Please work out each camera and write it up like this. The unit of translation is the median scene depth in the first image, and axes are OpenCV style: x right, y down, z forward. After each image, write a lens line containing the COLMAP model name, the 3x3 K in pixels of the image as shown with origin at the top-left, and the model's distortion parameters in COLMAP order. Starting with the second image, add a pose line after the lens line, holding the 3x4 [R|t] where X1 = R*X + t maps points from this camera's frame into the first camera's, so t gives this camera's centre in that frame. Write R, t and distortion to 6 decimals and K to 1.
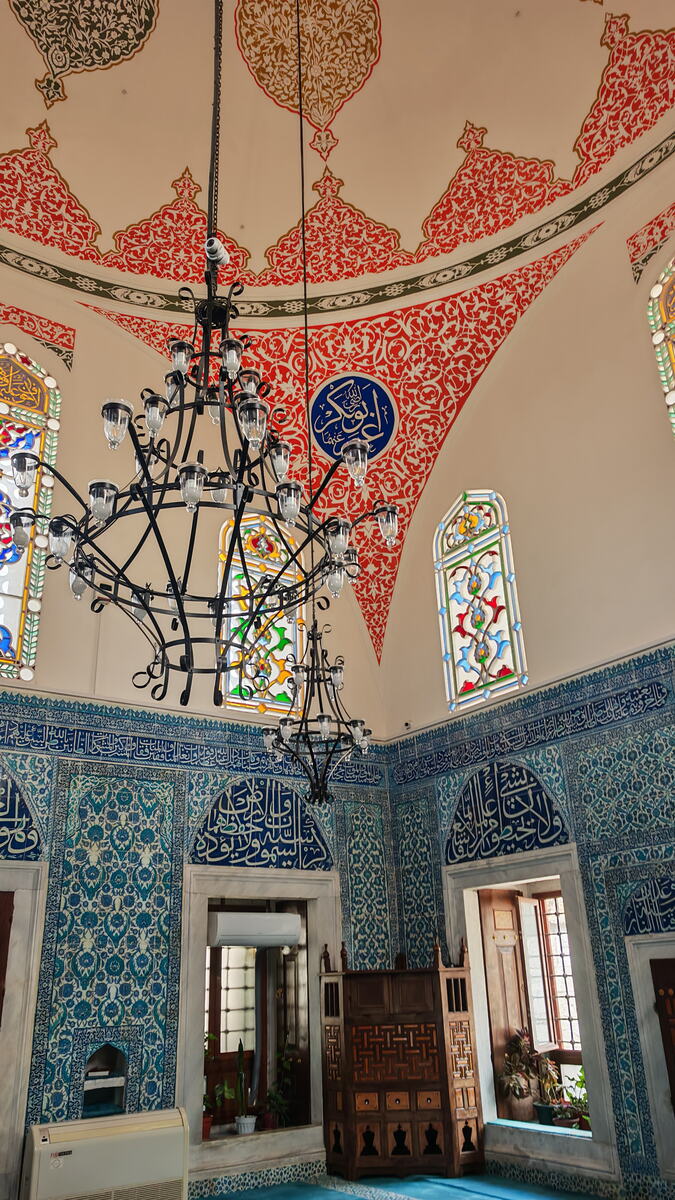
lens RADIAL K [[851.7, 0, 321.0], [0, 851.7, 614.5], [0, 0, 1]] dist [0.011969, -0.025043]
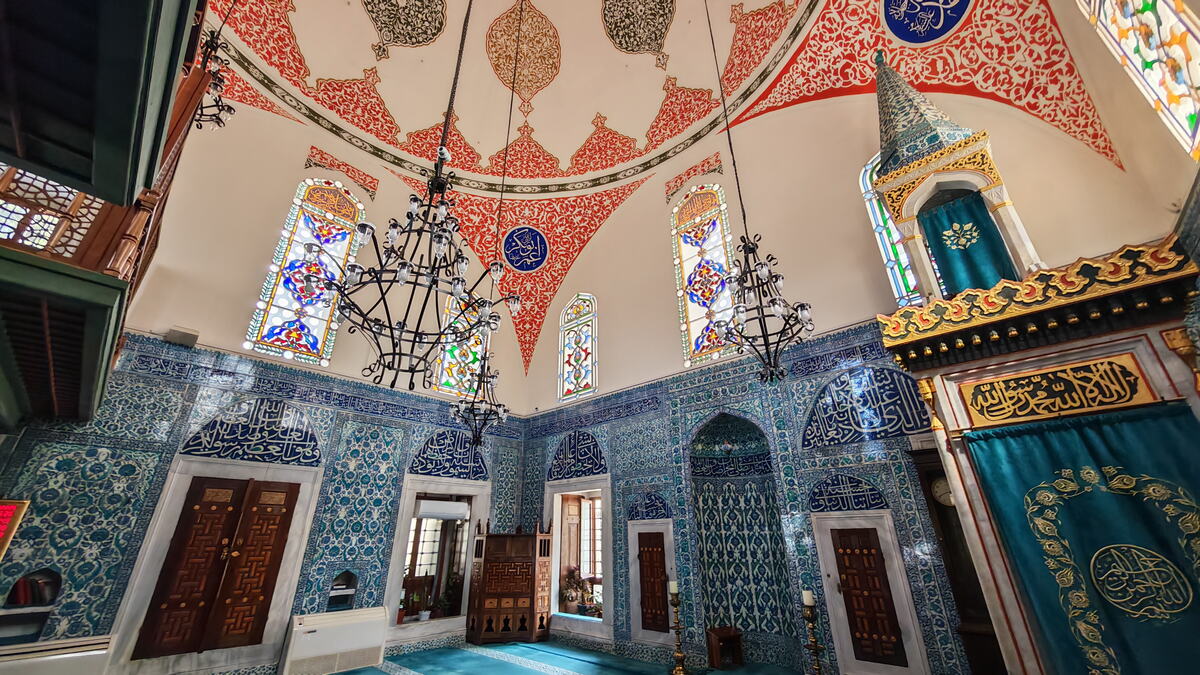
lens RADIAL K [[436.6, 0, 593.1], [0, 436.6, 340.3], [0, 0, 1]] dist [-0.006883, 0.000206]
pose [[0.978394, 0.107496, 0.176605, 0.039258], [-0.103238, 0.994104, -0.033153, -0.005352], [-0.179127, 0.014205, 0.983723, -0.008832]]
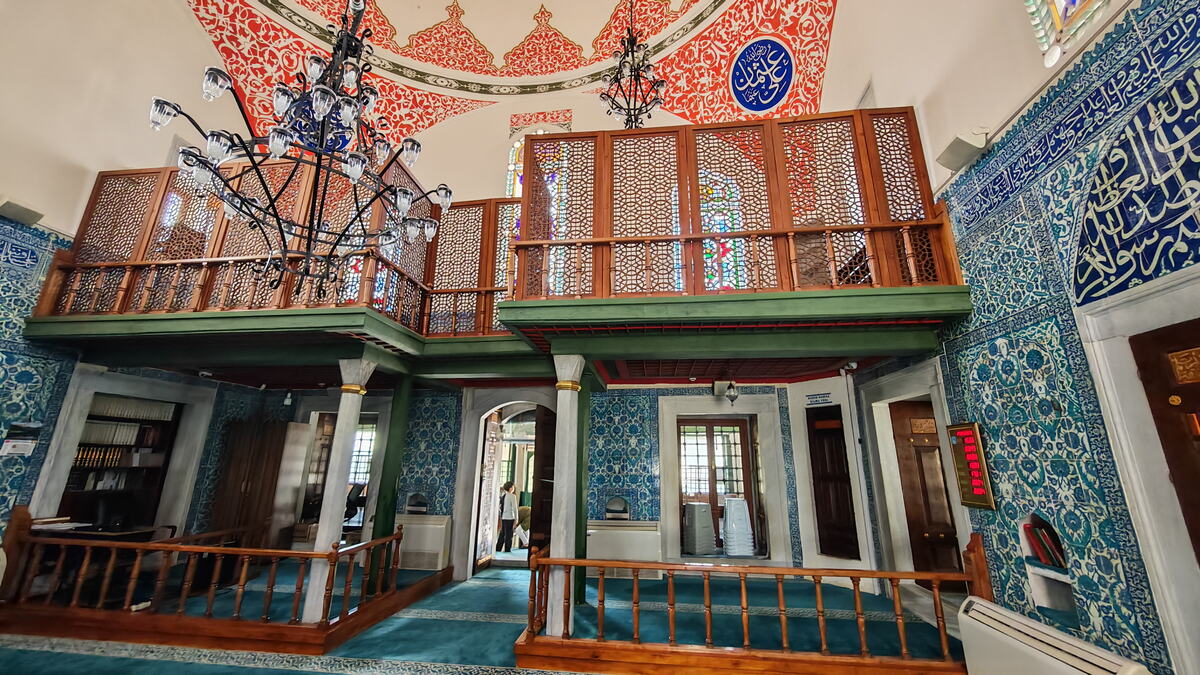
lens RADIAL K [[436.6, 0, 595.8], [0, 436.6, 340.0], [0, 0, 1]] dist [-0.006883, 0.000206]
pose [[-0.655543, -0.181618, -0.732993, 0.021842], [0.302761, 0.826012, -0.475437, 0.276652], [0.691808, -0.533591, -0.486500, 0.657995]]
